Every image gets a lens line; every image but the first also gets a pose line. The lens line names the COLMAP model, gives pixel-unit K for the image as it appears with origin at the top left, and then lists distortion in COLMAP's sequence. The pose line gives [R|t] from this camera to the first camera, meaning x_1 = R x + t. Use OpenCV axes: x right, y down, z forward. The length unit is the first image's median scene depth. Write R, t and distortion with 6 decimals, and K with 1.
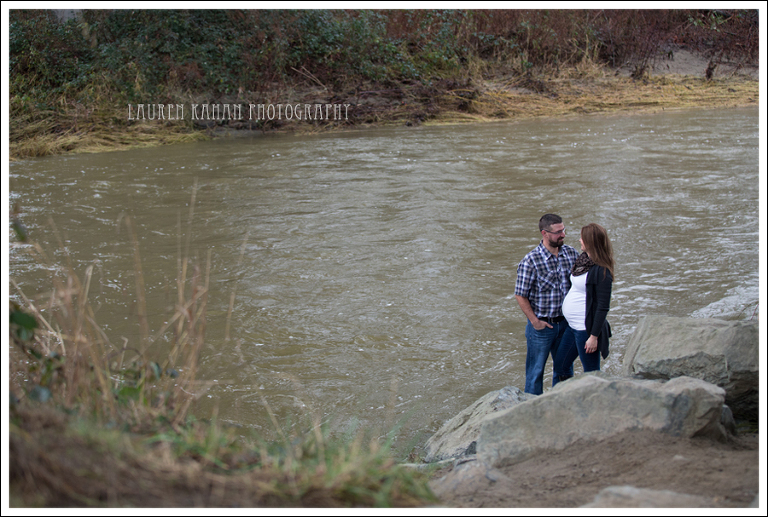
lens RADIAL K [[1529.0, 0, 384.2], [0, 1529.0, 273.4], [0, 0, 1]] dist [-0.371539, 0.274882]
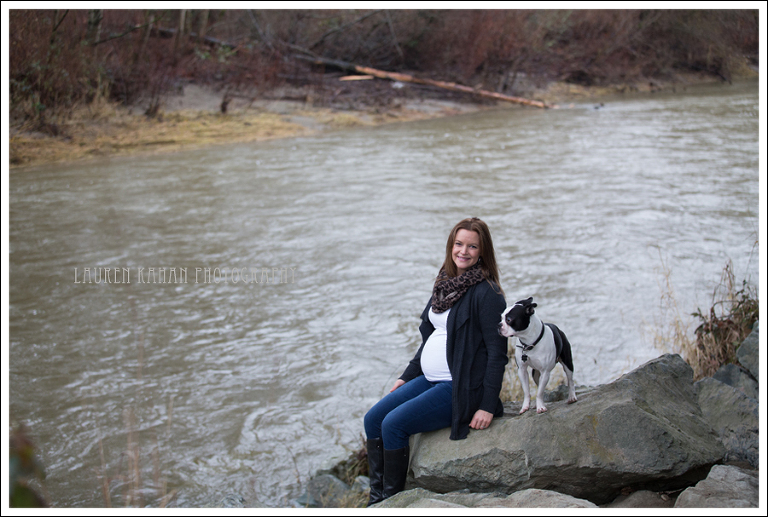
lens RADIAL K [[1529.0, 0, 384.2], [0, 1529.0, 273.4], [0, 0, 1]] dist [-0.371539, 0.274882]
pose [[0.939113, -0.053560, 0.339408, -0.059656], [0.060996, 0.998074, -0.011269, -0.017904], [-0.338151, 0.031285, 0.940572, 0.074257]]
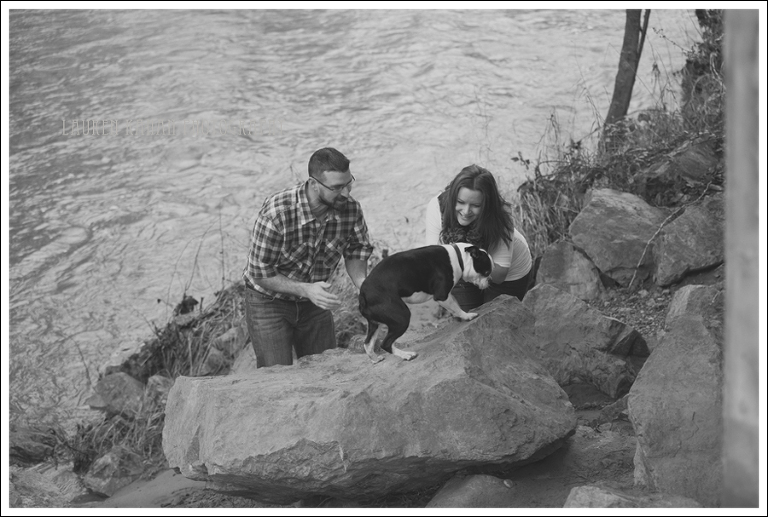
lens RADIAL K [[1529.0, 0, 384.2], [0, 1529.0, 273.4], [0, 0, 1]] dist [-0.371539, 0.274882]
pose [[0.884035, -0.152557, 0.441824, -0.028008], [0.094858, 0.984124, 0.150009, -0.054820], [-0.457695, -0.090703, 0.884471, 0.136351]]
